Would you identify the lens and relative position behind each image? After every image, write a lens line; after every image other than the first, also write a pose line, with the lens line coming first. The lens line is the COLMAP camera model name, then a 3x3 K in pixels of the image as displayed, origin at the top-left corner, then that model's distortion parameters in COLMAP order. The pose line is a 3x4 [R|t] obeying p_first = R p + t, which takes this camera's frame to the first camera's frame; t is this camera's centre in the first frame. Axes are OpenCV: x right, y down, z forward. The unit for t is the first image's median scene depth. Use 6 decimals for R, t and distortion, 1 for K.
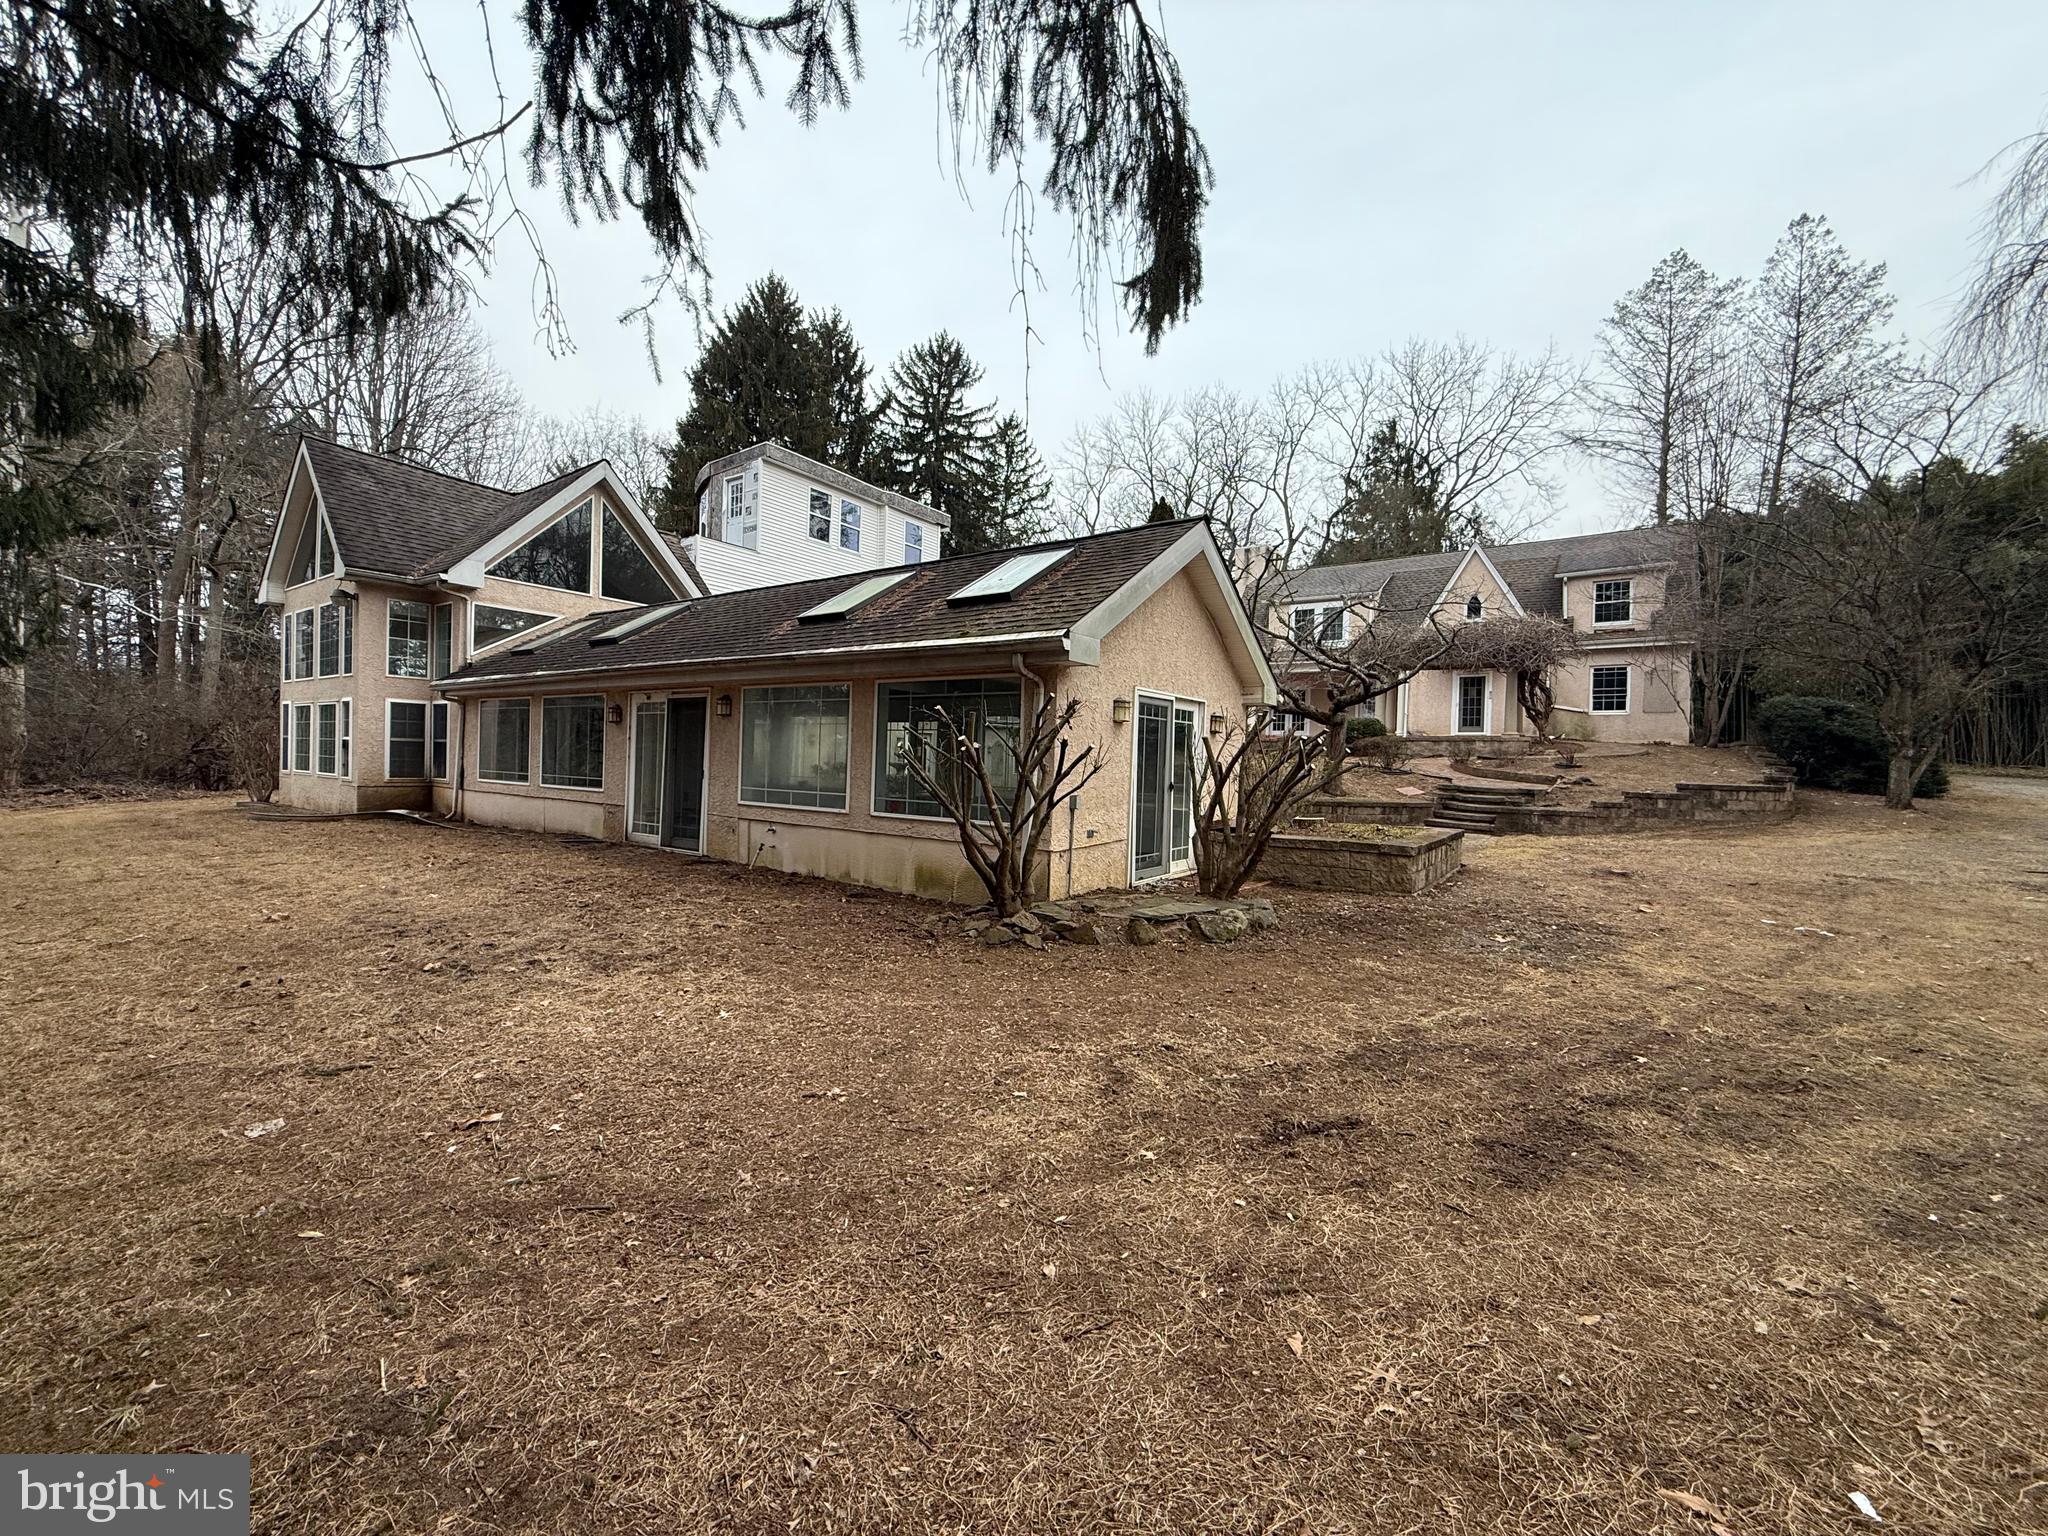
lens RADIAL K [[822.6, 0, 1026.4], [0, 822.6, 771.8], [0, 0, 1]] dist [-0.001966, -0.000184]
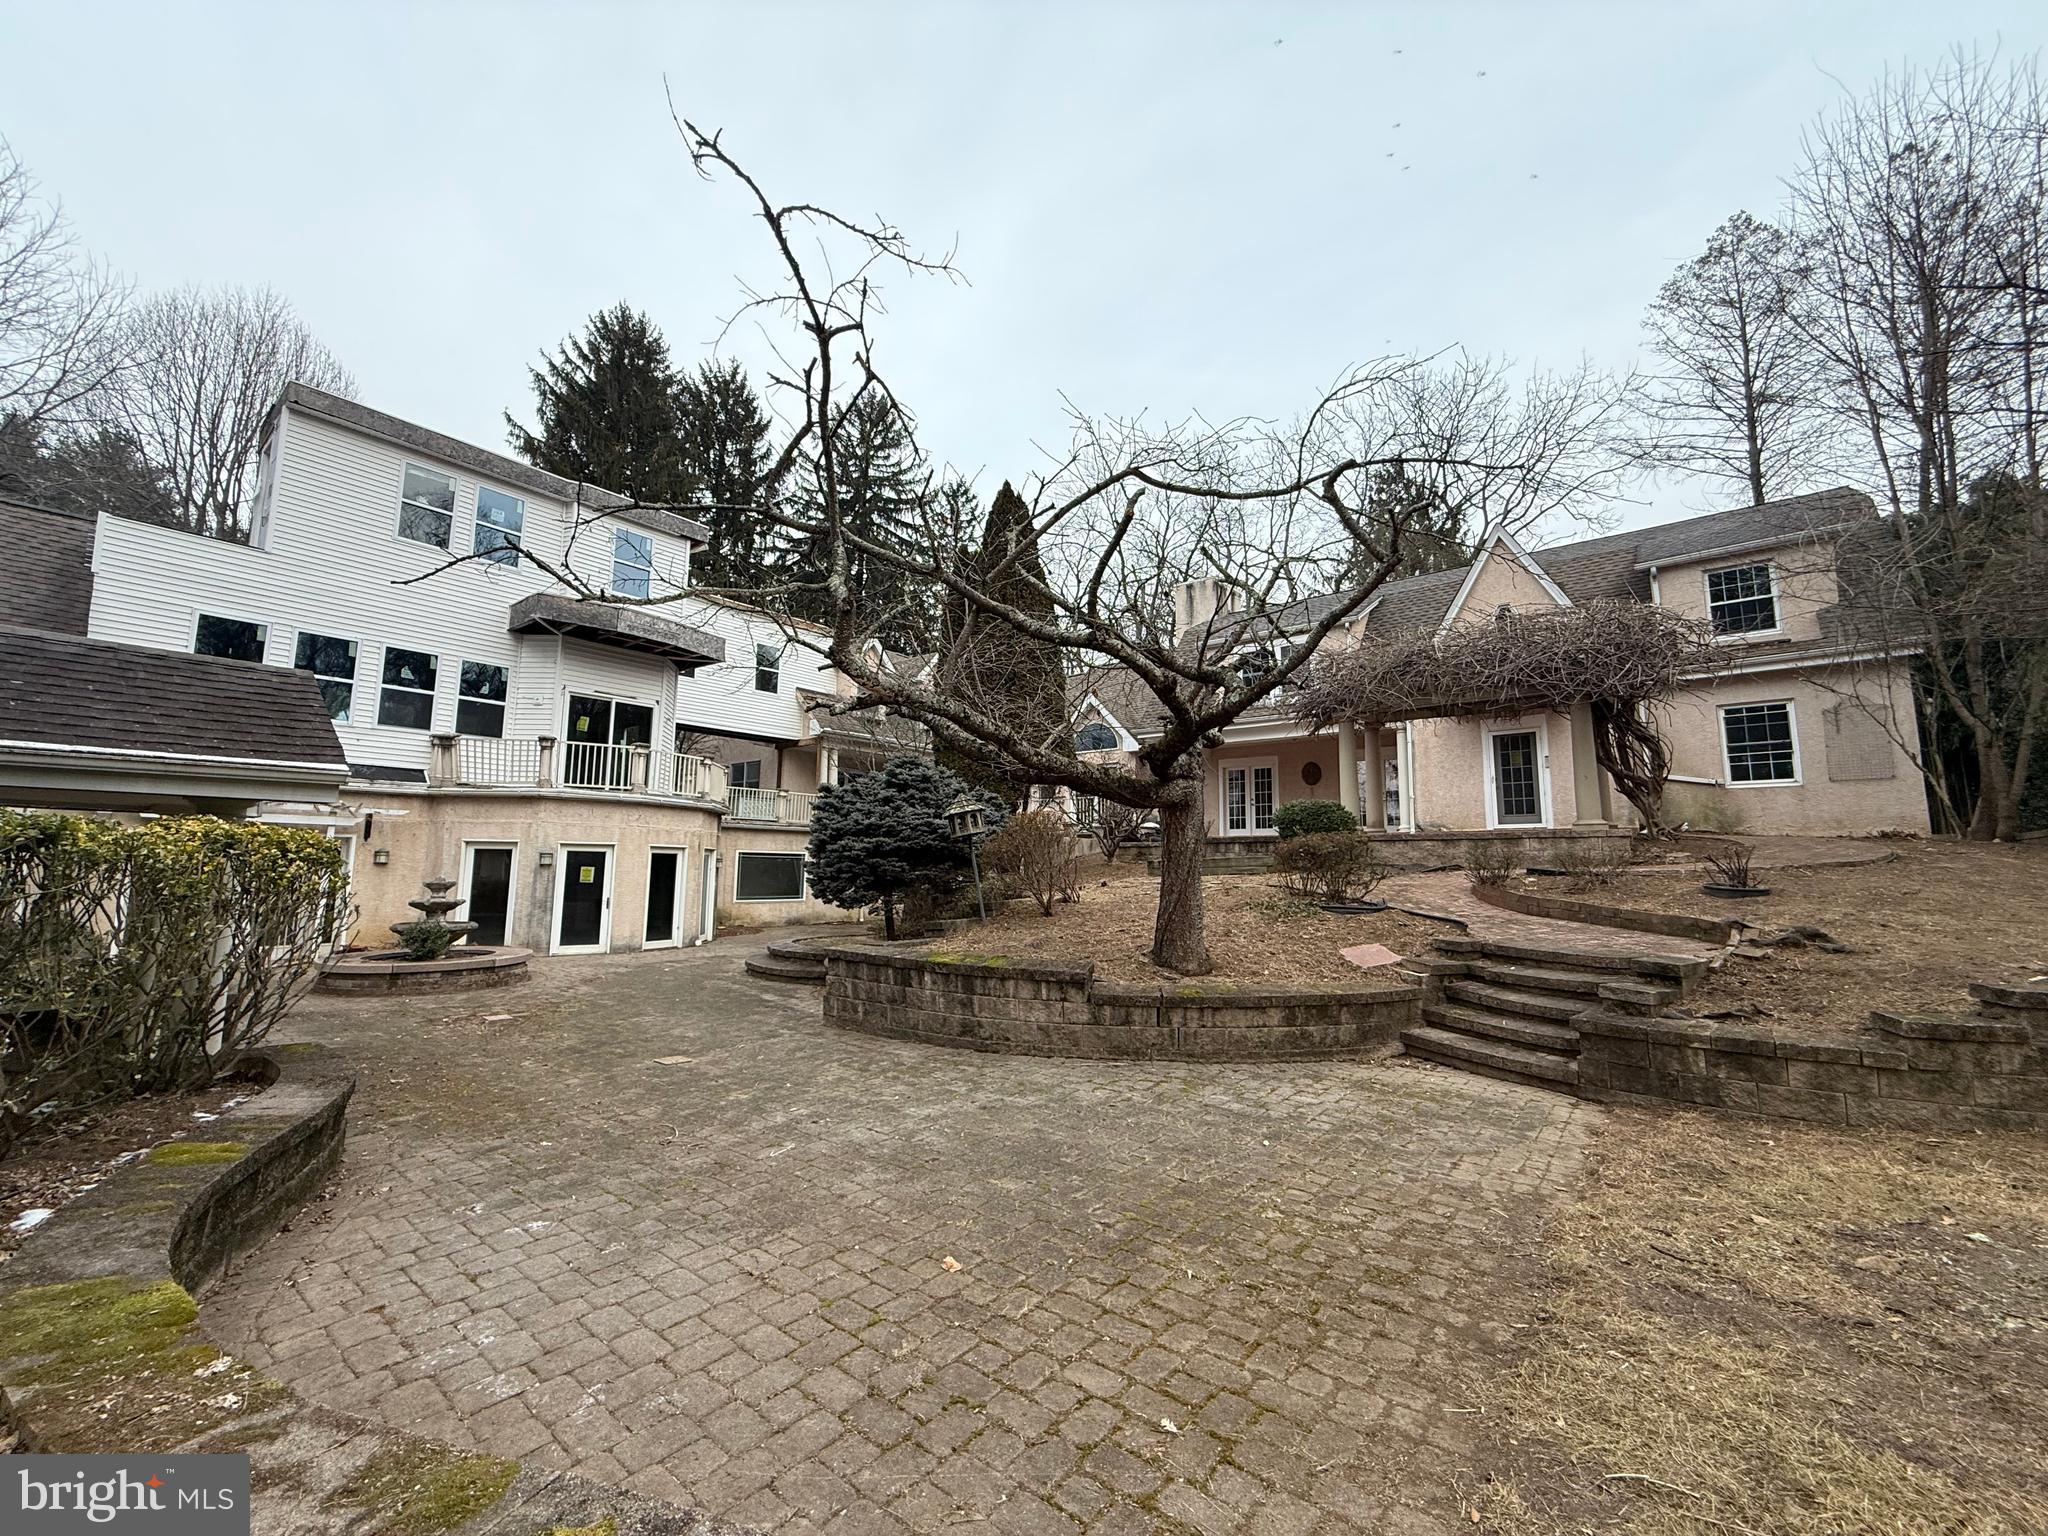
lens RADIAL K [[822.6, 0, 1021.5], [0, 822.6, 767.4], [0, 0, 1]] dist [-0.001966, -0.000184]
pose [[0.997534, -0.027127, -0.064738, 0.236458], [0.018231, 0.990780, -0.134248, -0.015967], [0.067783, 0.132737, 0.988831, 0.408092]]
